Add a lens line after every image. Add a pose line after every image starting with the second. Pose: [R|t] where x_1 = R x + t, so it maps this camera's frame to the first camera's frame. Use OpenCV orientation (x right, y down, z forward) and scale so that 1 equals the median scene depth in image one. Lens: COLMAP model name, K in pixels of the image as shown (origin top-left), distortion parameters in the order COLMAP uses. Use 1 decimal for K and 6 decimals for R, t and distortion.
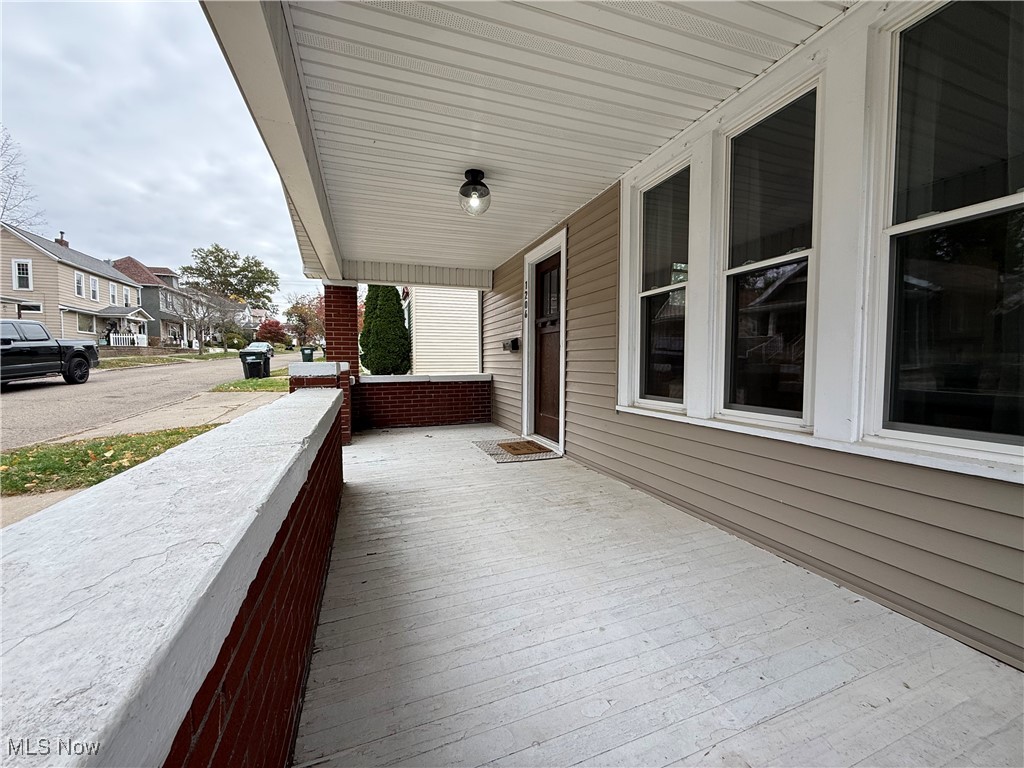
lens RADIAL K [[405.5, 0, 510.7], [0, 405.5, 382.3], [0, 0, 1]] dist [0.000225, -0.000139]
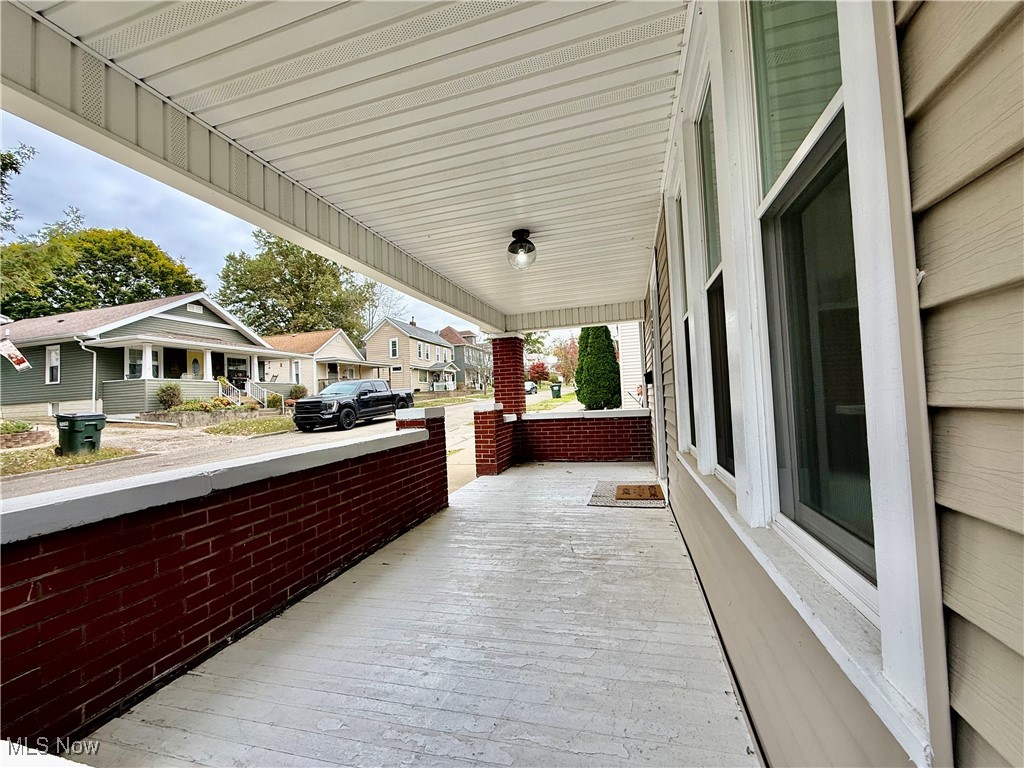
lens RADIAL K [[405.5, 0, 511.8], [0, 405.5, 381.0], [0, 0, 1]] dist [0.000225, -0.000139]
pose [[0.810589, -0.059796, -0.582555, 0.476062], [0.013103, 0.996376, -0.084040, -0.020650], [0.585469, 0.060489, 0.808435, 0.112309]]
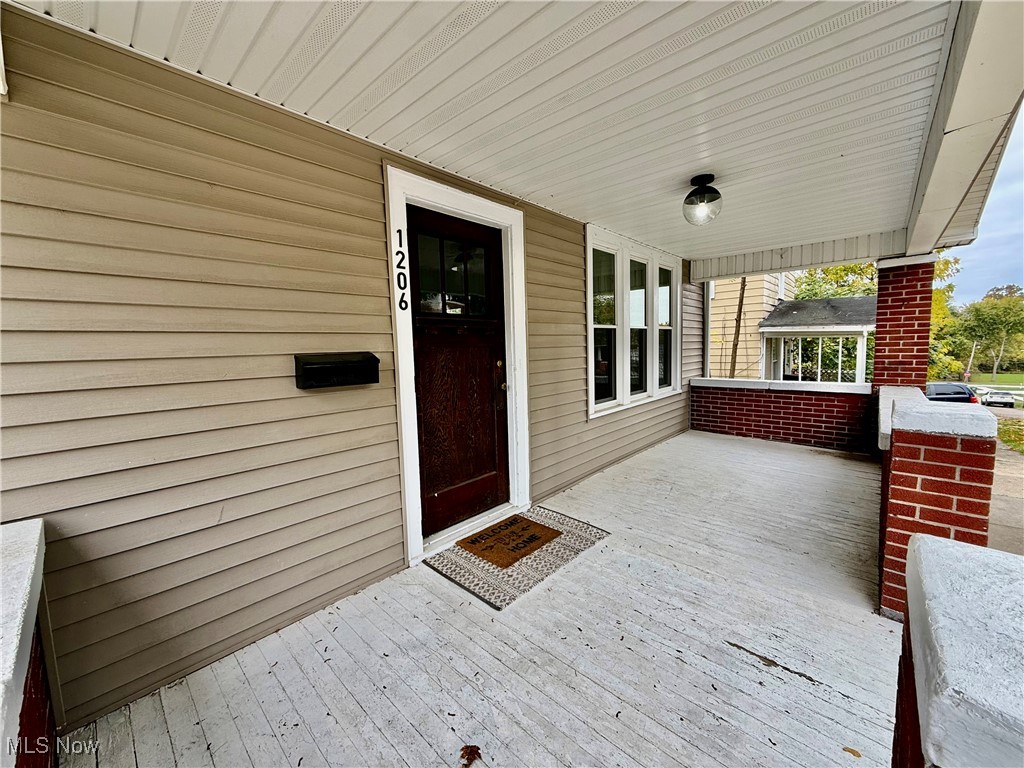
lens RADIAL K [[405.5, 0, 511.6], [0, 405.5, 384.5], [0, 0, 1]] dist [0.000225, -0.000139]
pose [[-0.468977, -0.066297, 0.880719, -0.663965], [0.072764, 0.990889, 0.113336, -0.181728], [-0.880208, 0.117237, -0.459879, 1.717042]]
